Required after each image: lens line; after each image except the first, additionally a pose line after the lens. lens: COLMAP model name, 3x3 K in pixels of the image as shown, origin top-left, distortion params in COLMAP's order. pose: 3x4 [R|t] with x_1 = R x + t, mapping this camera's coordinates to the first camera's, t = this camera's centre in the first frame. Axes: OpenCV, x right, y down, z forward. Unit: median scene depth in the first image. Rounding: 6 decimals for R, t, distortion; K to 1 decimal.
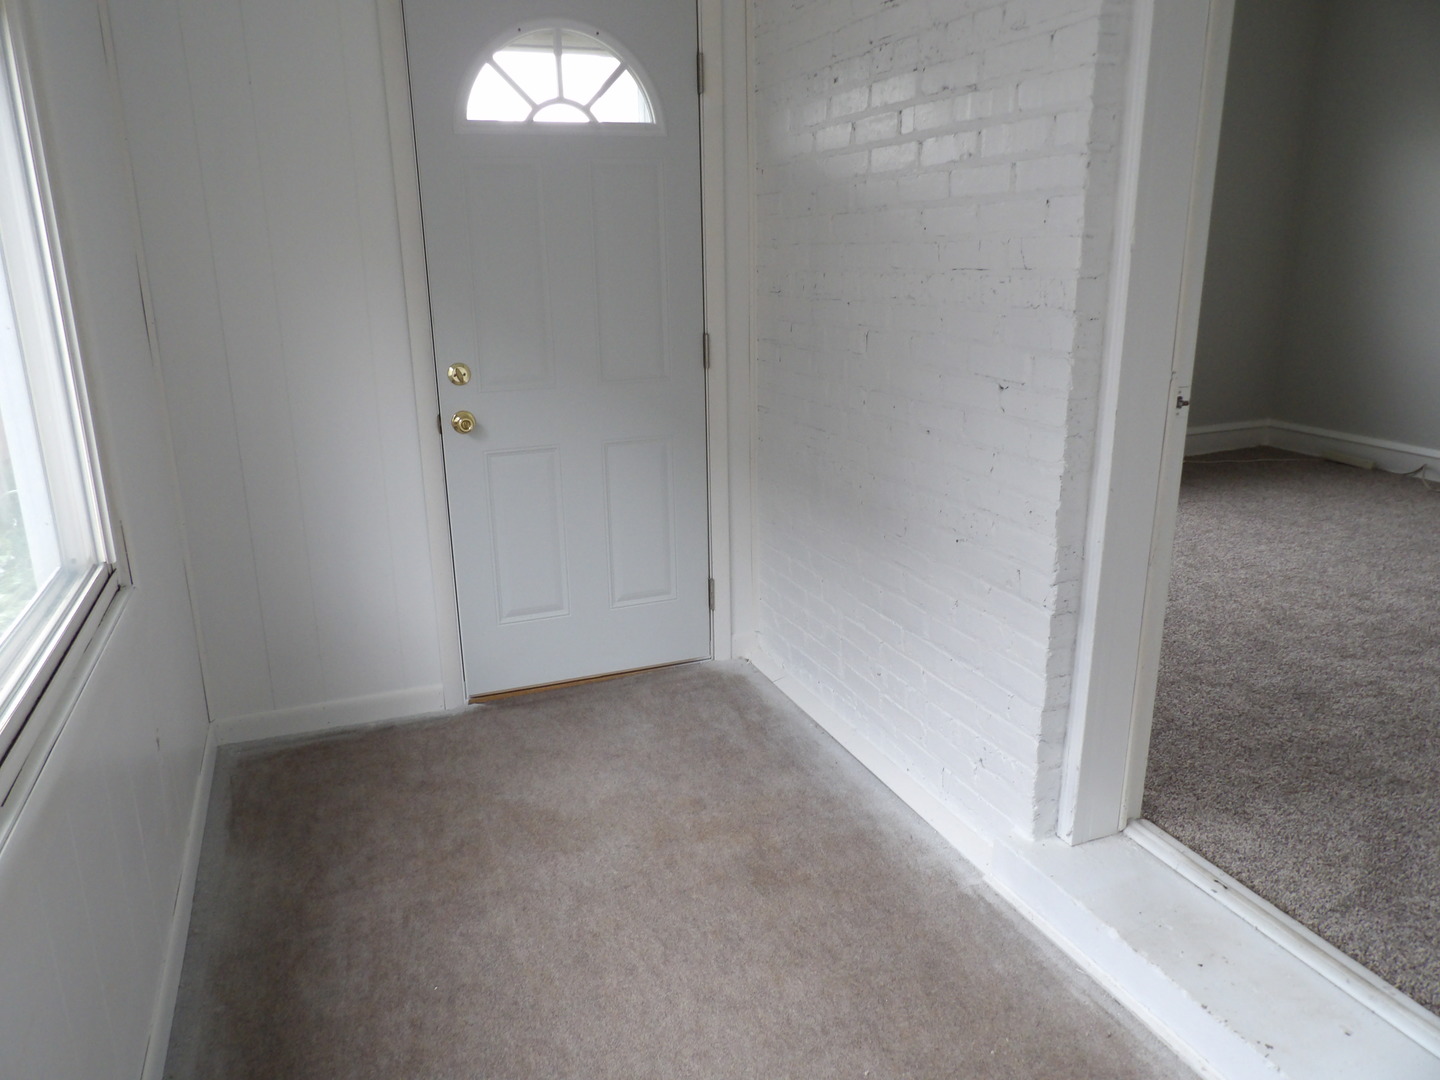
lens RADIAL K [[1037.0, 0, 705.8], [0, 1037.0, 537.2], [0, 0, 1]] dist [-0.034790, 0.041842]
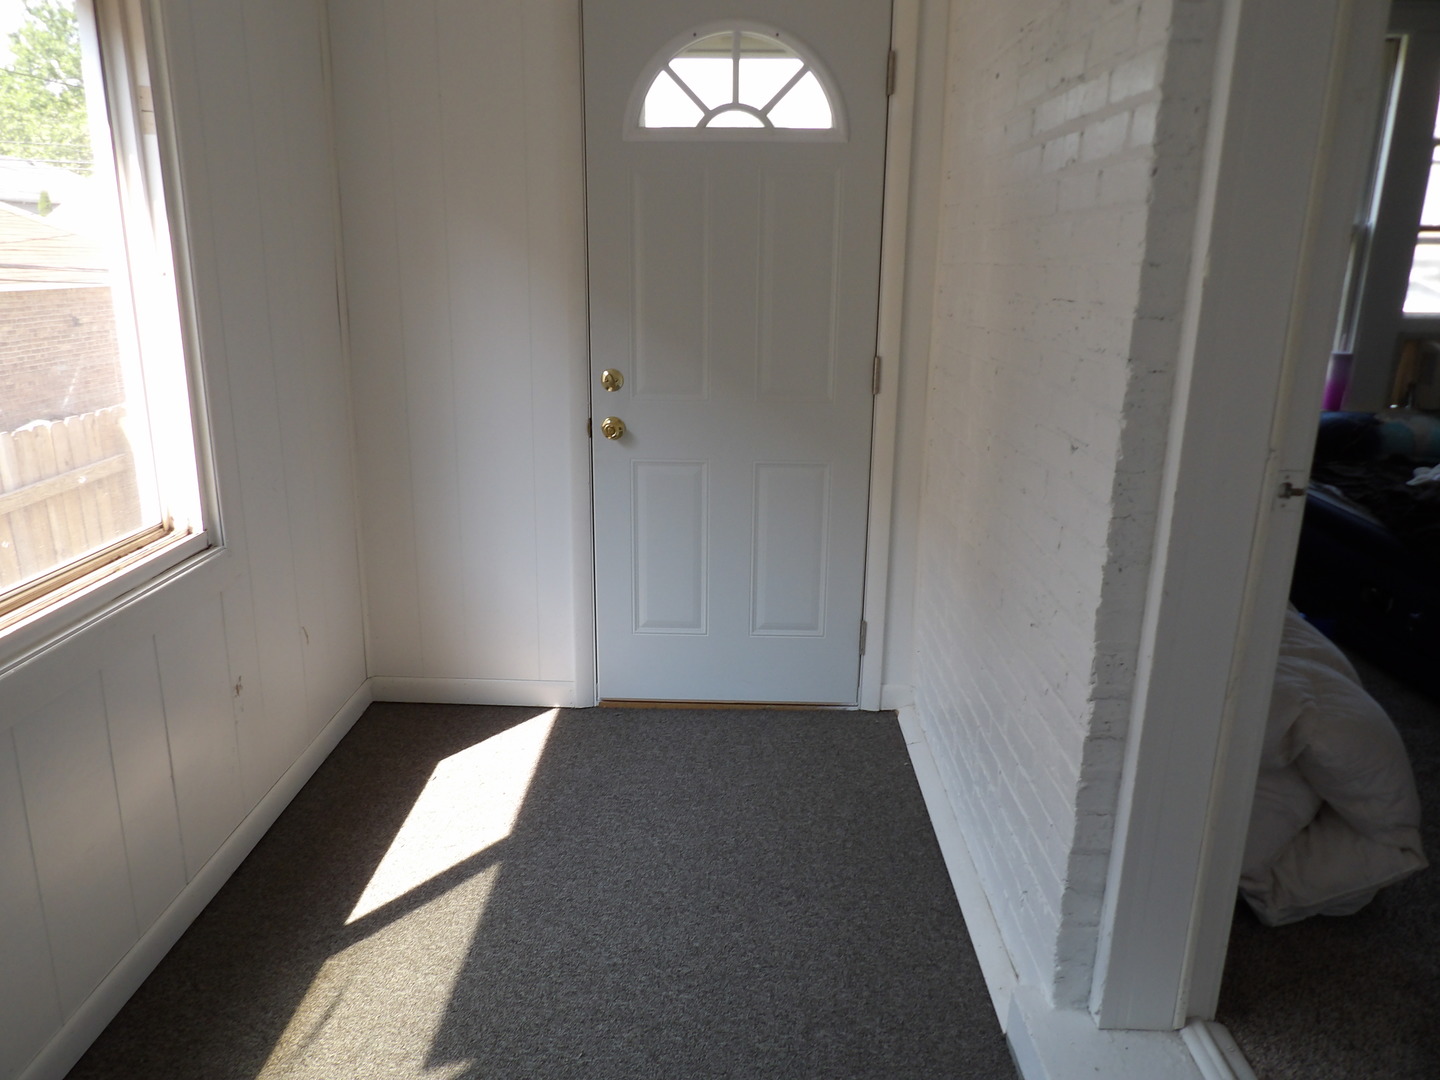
lens RADIAL K [[1037.0, 0, 711.9], [0, 1037.0, 536.4], [0, 0, 1]] dist [-0.034790, 0.041842]
pose [[0.917874, 0.130785, -0.374704, 0.325712], [-0.133453, 0.990874, 0.018946, -0.050779], [0.373763, 0.032616, 0.926951, 0.140113]]
